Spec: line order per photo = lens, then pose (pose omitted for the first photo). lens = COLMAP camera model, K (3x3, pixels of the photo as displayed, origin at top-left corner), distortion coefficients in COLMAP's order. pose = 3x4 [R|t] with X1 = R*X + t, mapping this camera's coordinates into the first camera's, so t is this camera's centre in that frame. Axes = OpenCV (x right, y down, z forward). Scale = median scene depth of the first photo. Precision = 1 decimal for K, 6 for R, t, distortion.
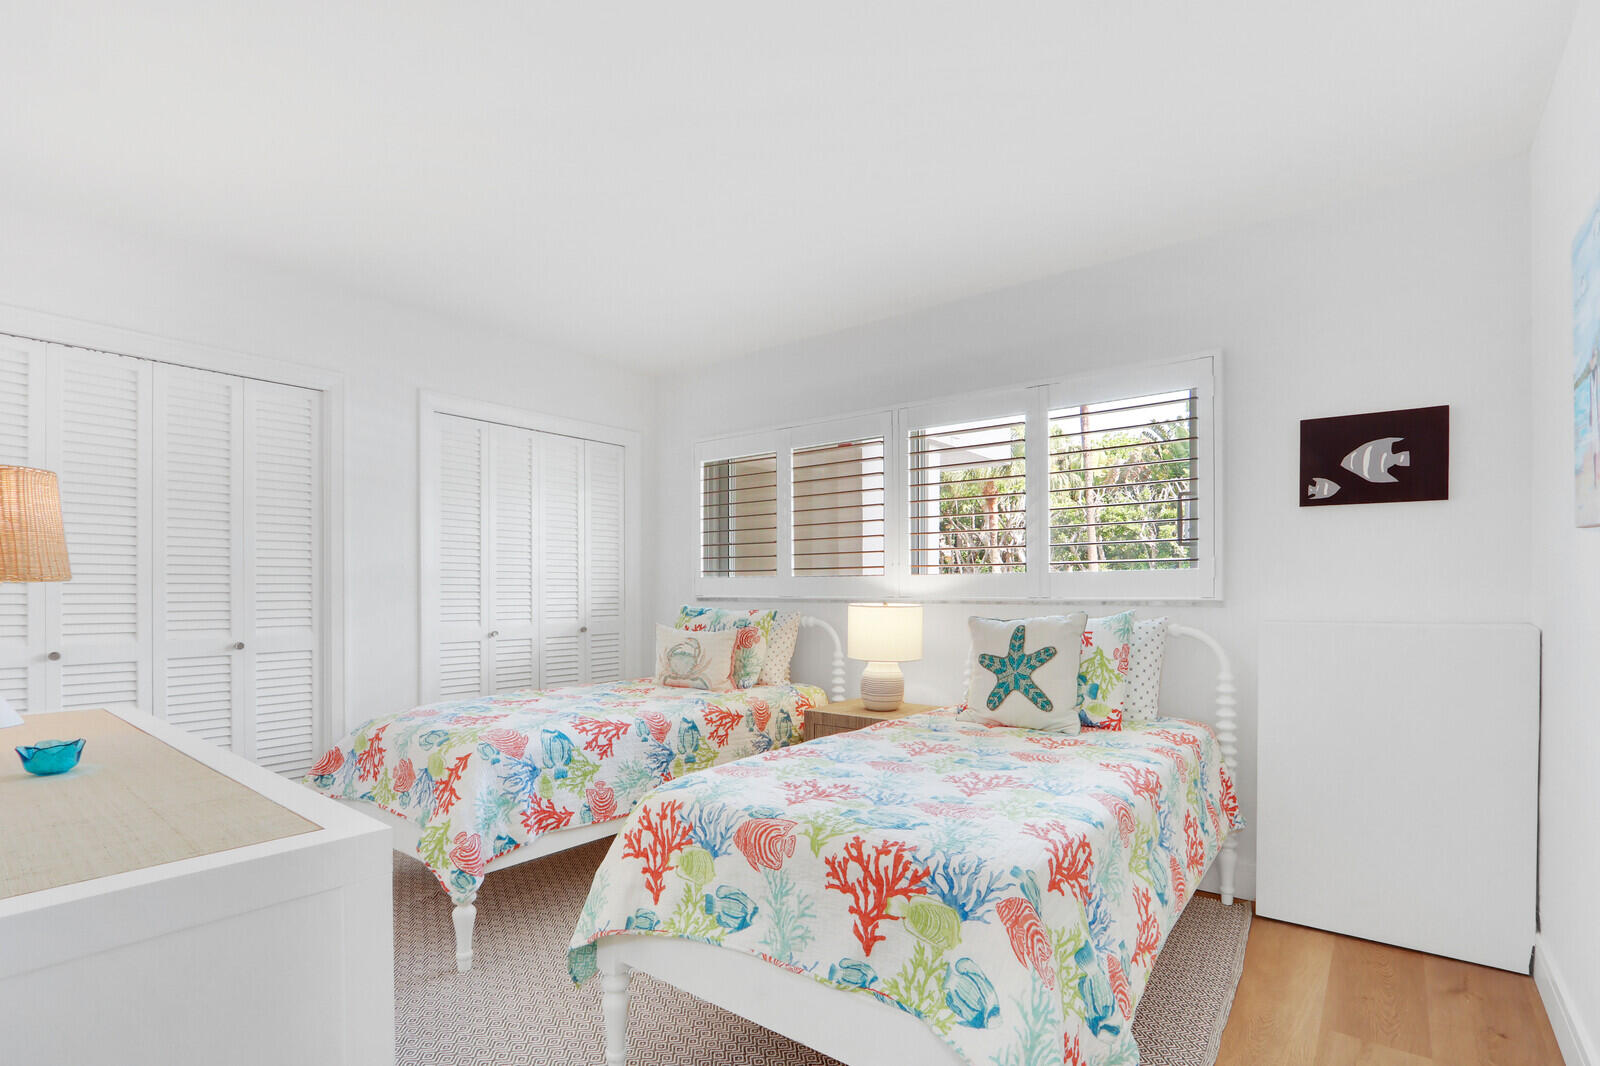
lens RADIAL K [[766.6, 0, 804.0], [0, 766.6, 585.8], [0, 0, 1]] dist [-0.015313, 0.000325]
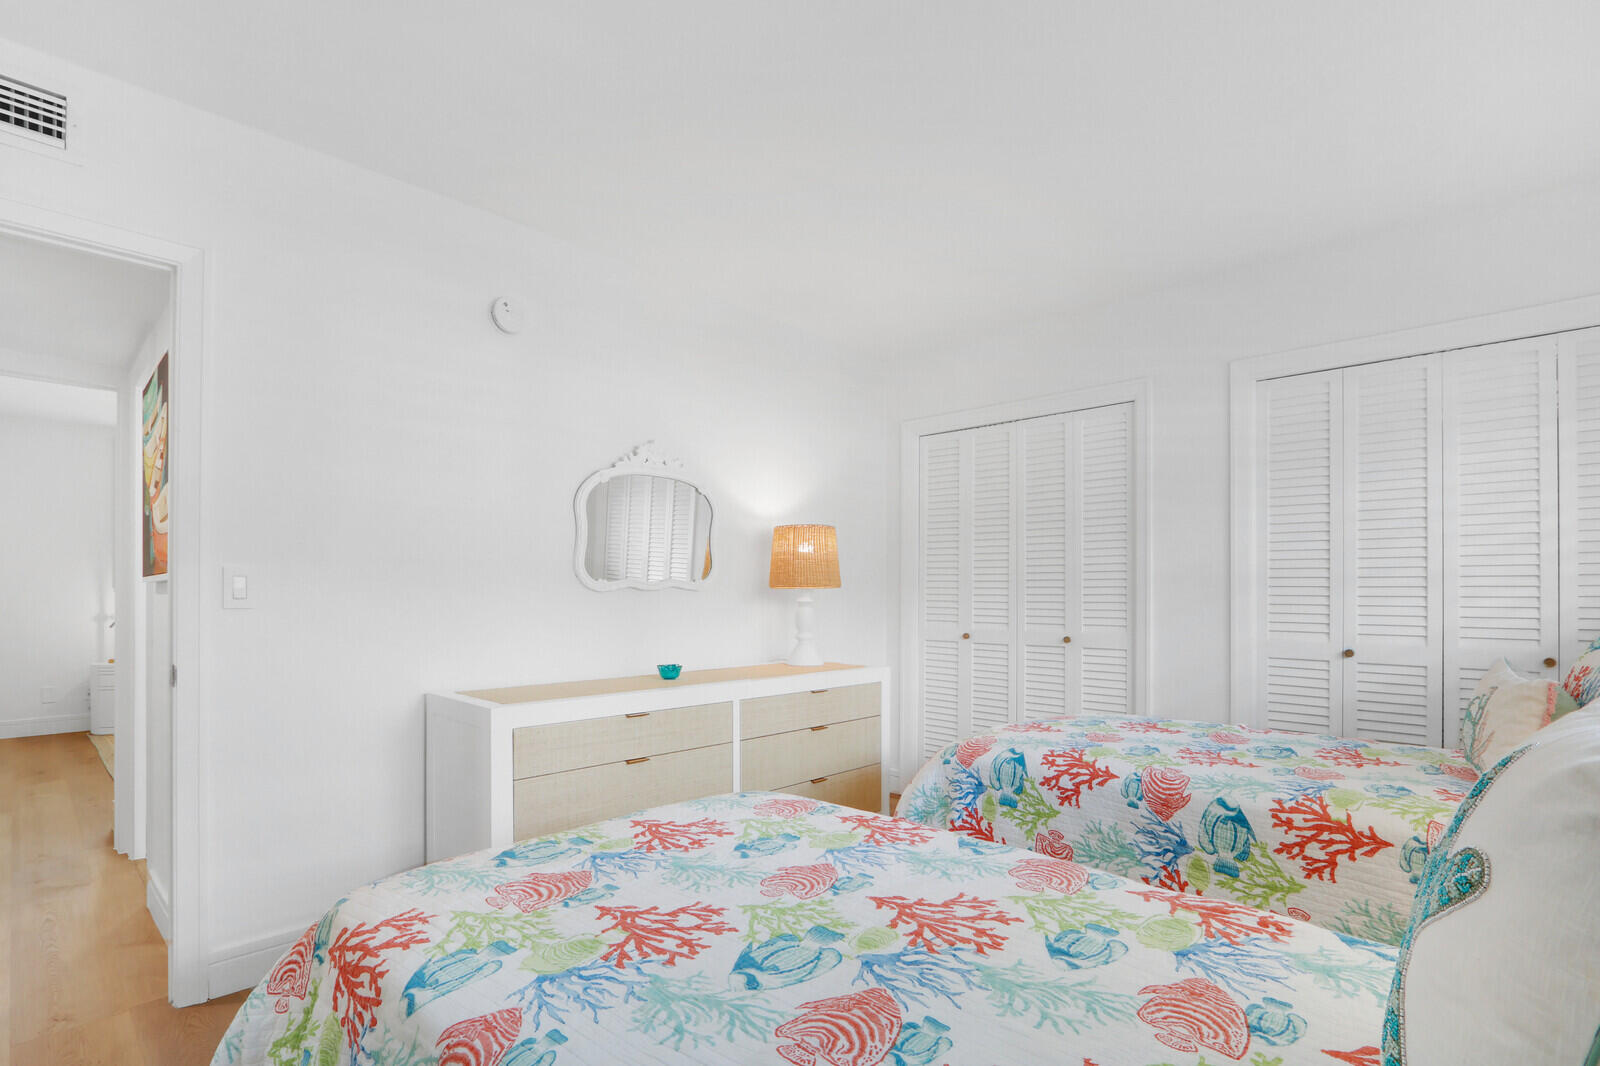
lens RADIAL K [[766.6, 0, 804.0], [0, 766.6, 585.8], [0, 0, 1]] dist [-0.015313, 0.000325]
pose [[-0.099930, -0.008134, -0.994961, 0.497149], [0.001478, 0.999964, -0.008323, 0.004513], [0.994993, -0.002302, -0.099914, 0.729911]]
